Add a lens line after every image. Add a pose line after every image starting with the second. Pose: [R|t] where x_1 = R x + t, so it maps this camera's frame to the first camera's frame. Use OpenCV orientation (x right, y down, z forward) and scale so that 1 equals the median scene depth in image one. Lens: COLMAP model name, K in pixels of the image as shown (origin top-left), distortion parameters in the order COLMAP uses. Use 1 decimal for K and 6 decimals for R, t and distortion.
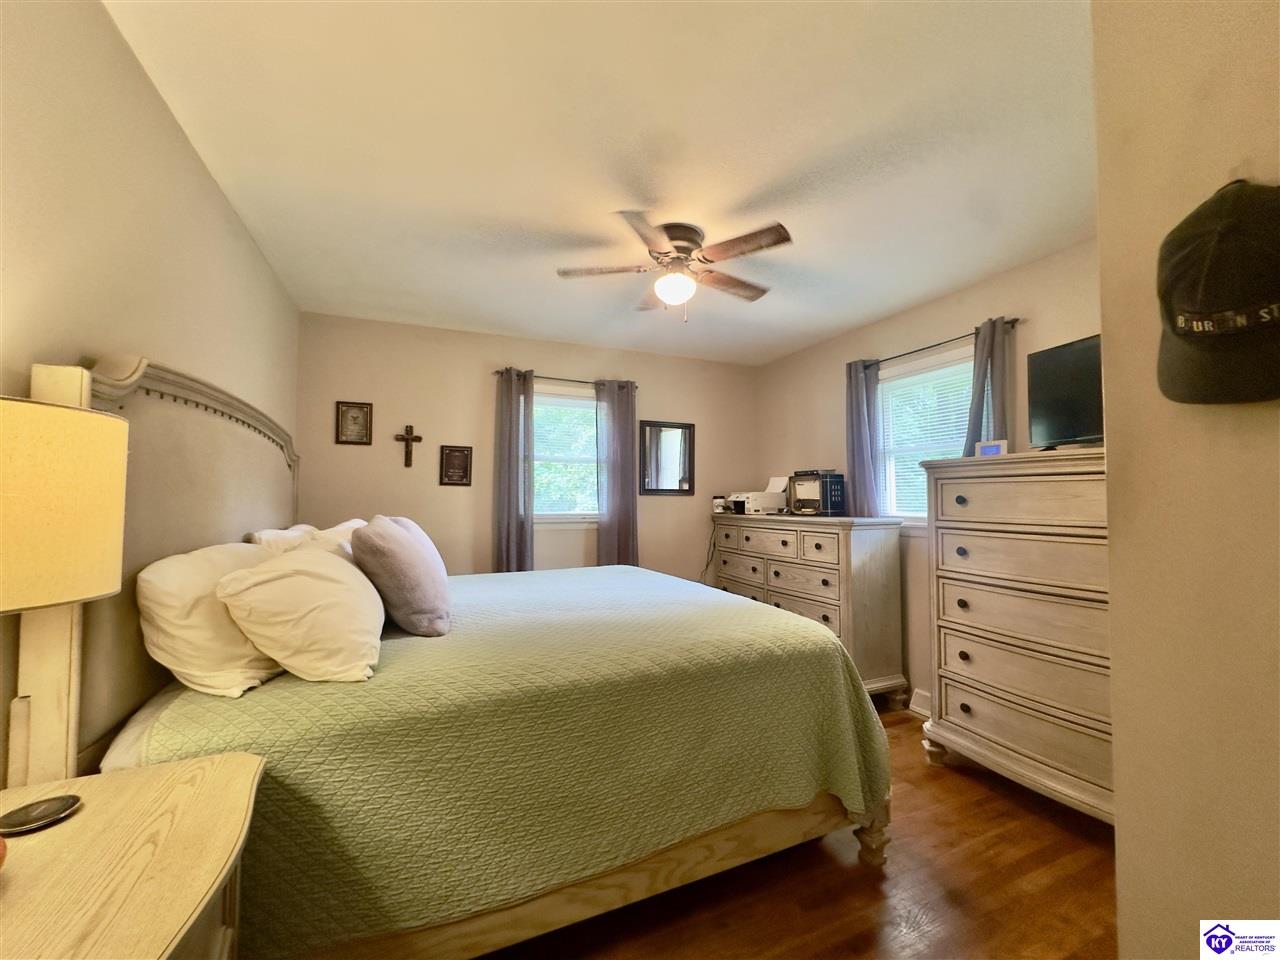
lens RADIAL K [[511.6, 0, 640.2], [0, 511.6, 481.5], [0, 0, 1]] dist [0.000045, -0.000362]
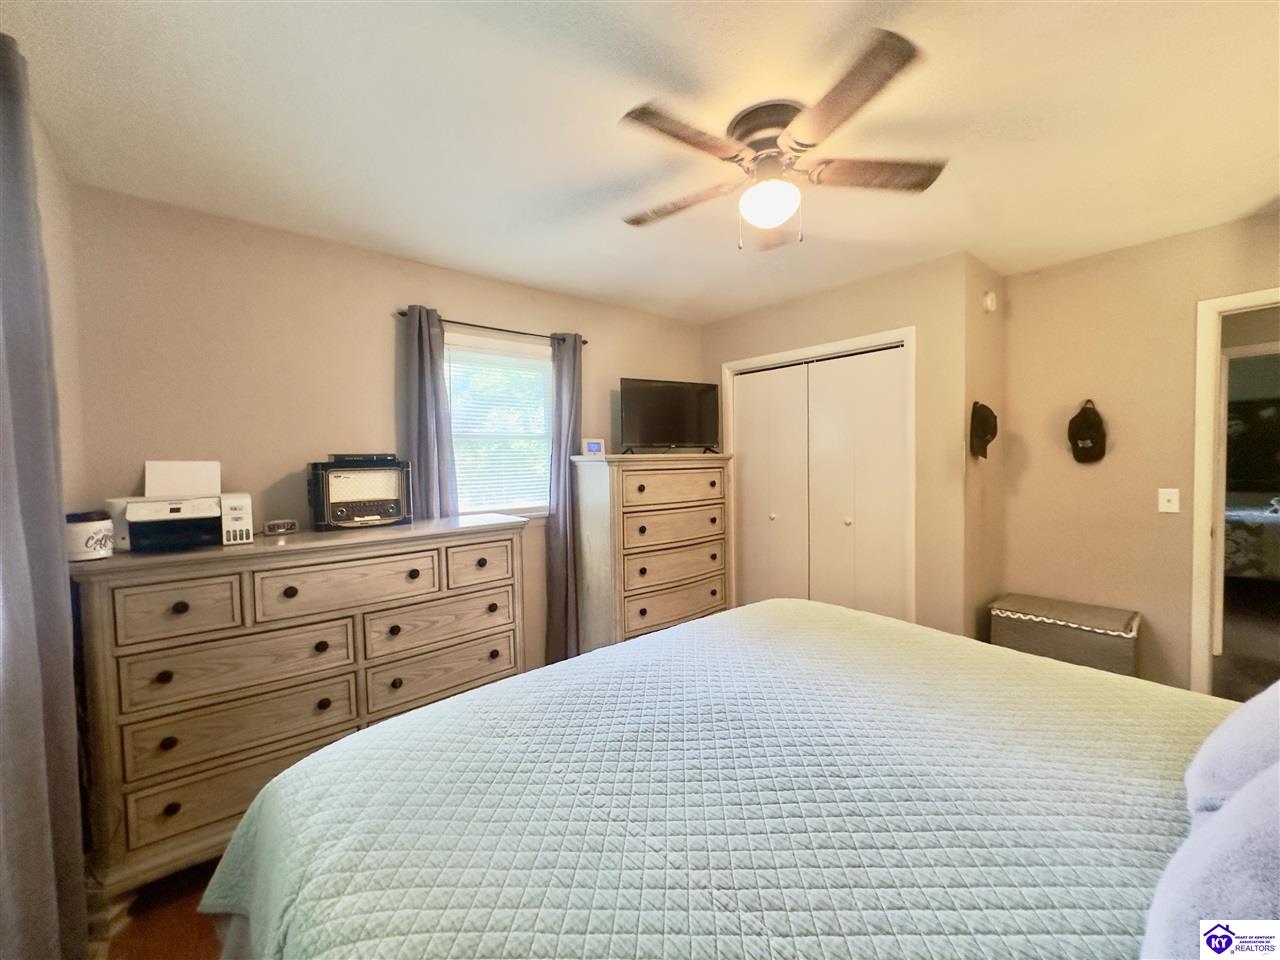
lens RADIAL K [[511.6, 0, 634.0], [0, 511.6, 474.7], [0, 0, 1]] dist [0.000045, -0.000362]
pose [[-0.270563, -0.020290, 0.962488, -0.369460], [-0.011865, 0.999772, 0.017741, -0.011875], [-0.962629, -0.006620, -0.270742, 0.899379]]
